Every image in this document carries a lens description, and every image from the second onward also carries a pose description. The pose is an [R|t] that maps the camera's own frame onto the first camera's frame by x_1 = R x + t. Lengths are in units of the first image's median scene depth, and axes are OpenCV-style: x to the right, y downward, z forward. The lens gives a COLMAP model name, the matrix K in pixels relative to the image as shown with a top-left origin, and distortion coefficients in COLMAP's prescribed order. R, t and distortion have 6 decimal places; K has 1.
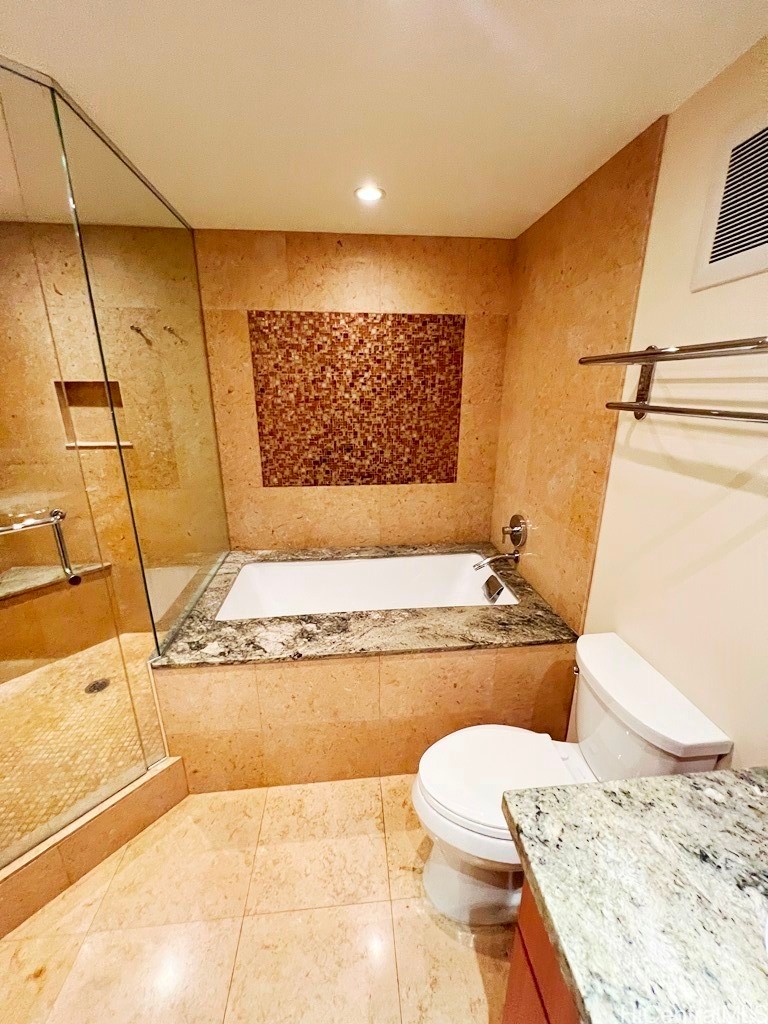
lens RADIAL K [[406.9, 0, 384.0], [0, 406.9, 512.0], [0, 0, 1]] dist [0.000021, 0.000203]
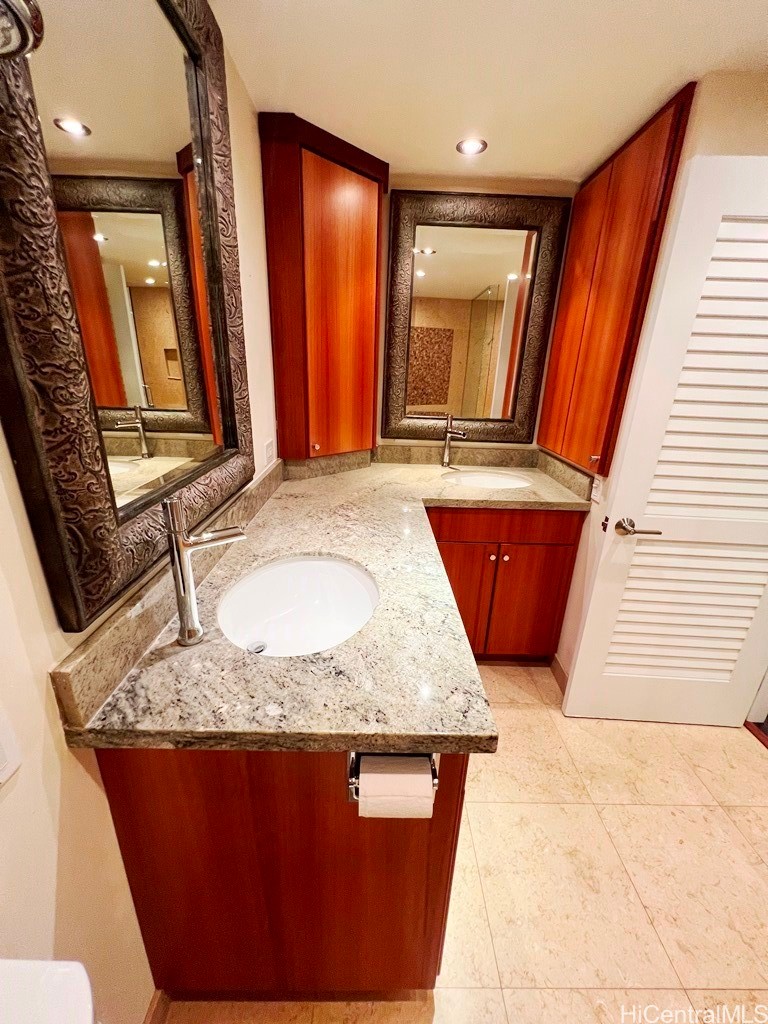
lens RADIAL K [[406.9, 0, 384.0], [0, 406.9, 512.0], [0, 0, 1]] dist [0.000021, 0.000203]
pose [[-0.995971, -0.059507, 0.067087, 0.164072], [-0.007605, 0.801455, 0.598007, -0.077117], [-0.089353, 0.595088, -0.798678, 0.461806]]
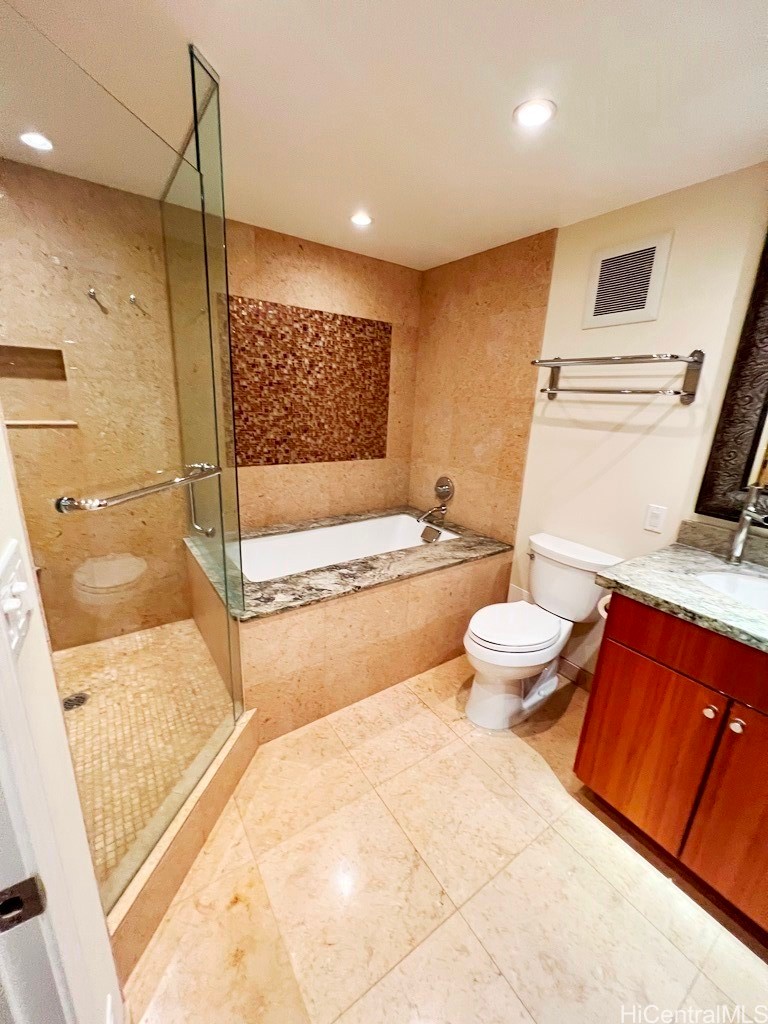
lens RADIAL K [[406.9, 0, 384.0], [0, 406.9, 512.0], [0, 0, 1]] dist [0.000021, 0.000203]
pose [[0.872550, -0.096768, 0.478844, -0.487033], [0.103233, 0.994574, 0.012879, 0.082681], [-0.477492, 0.038195, 0.877805, -0.080770]]
